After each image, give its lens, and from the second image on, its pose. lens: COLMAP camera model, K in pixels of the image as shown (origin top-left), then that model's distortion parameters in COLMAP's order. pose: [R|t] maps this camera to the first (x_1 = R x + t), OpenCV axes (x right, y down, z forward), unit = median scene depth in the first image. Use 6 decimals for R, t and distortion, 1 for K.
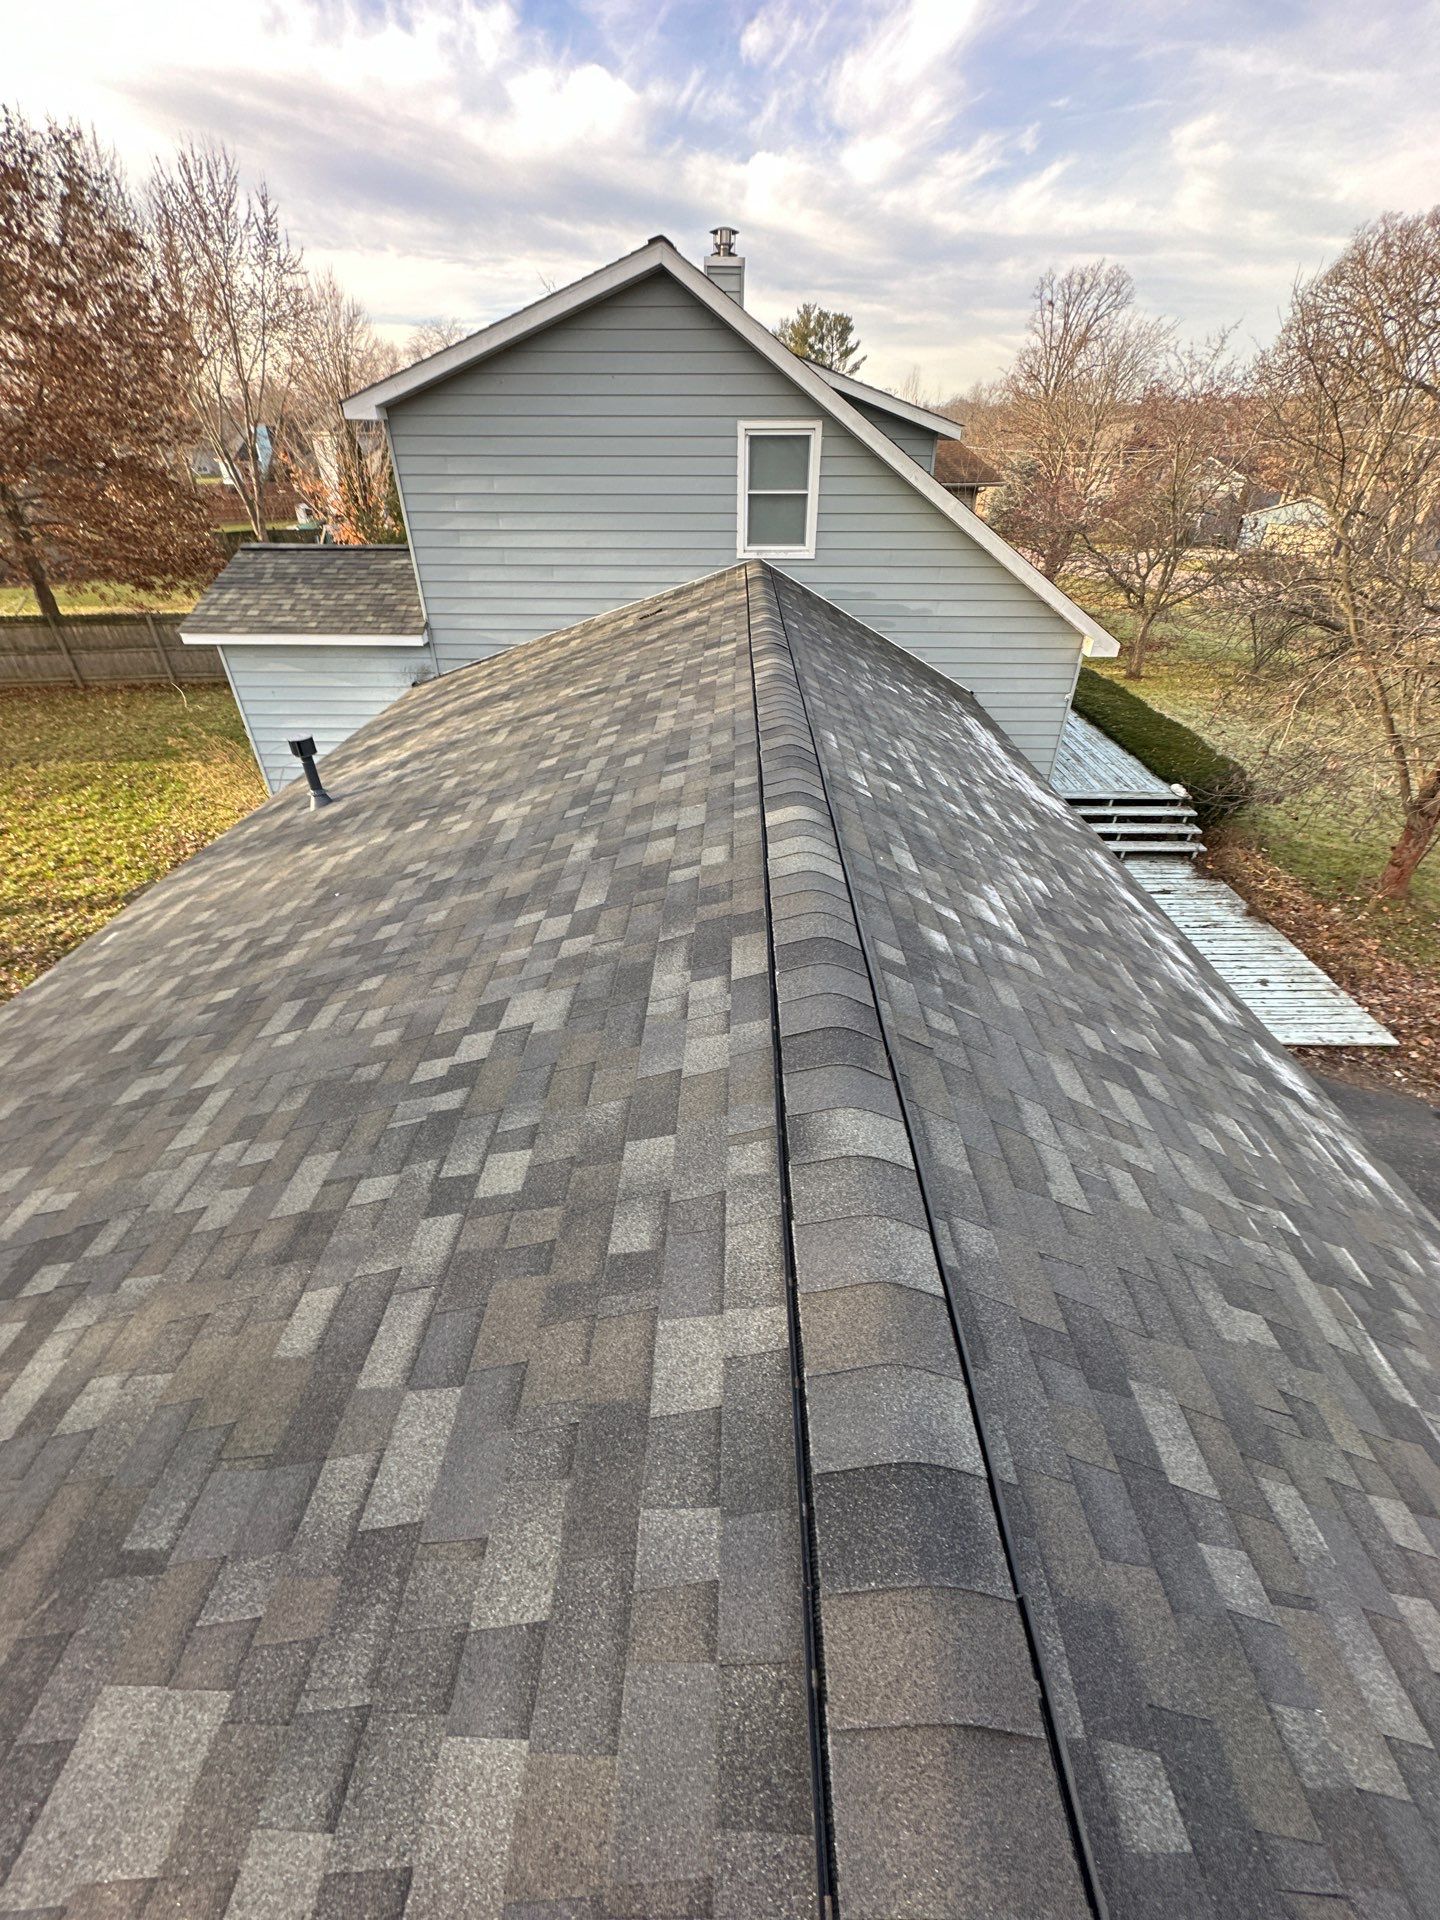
lens RADIAL K [[765.4, 0, 720.0], [0, 765.4, 960.0], [0, 0, 1]] dist [0.001492, -0.000161]
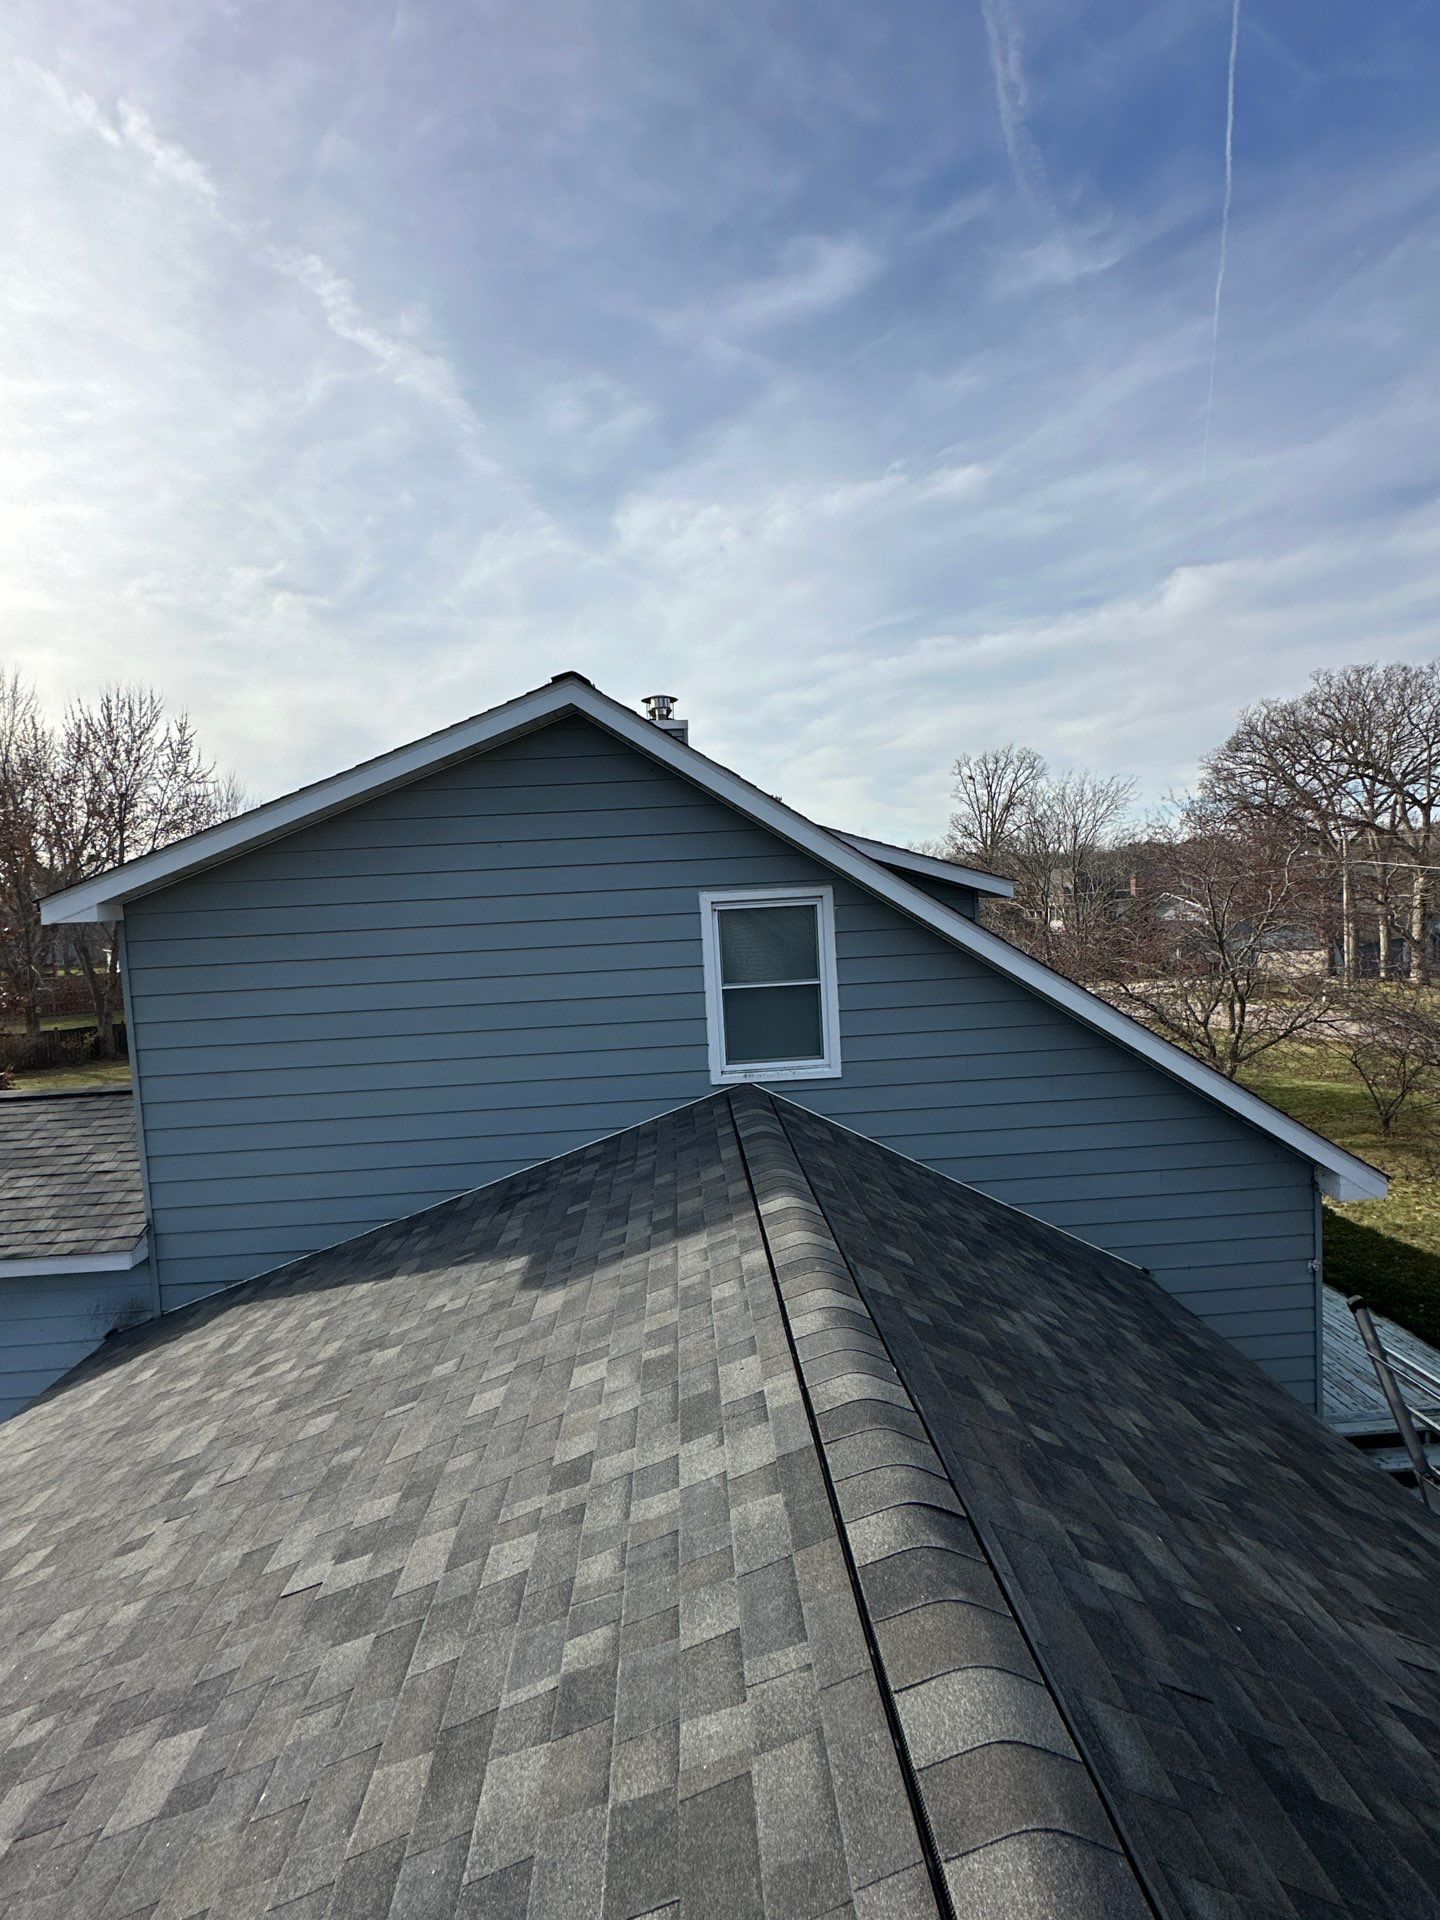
lens RADIAL K [[765.4, 0, 720.0], [0, 765.4, 960.0], [0, 0, 1]] dist [0.001492, -0.000161]
pose [[0.994671, -0.058202, 0.085100, -0.013979], [0.092426, 0.869122, -0.485885, -0.293964], [-0.045683, 0.491161, 0.869870, 0.404146]]
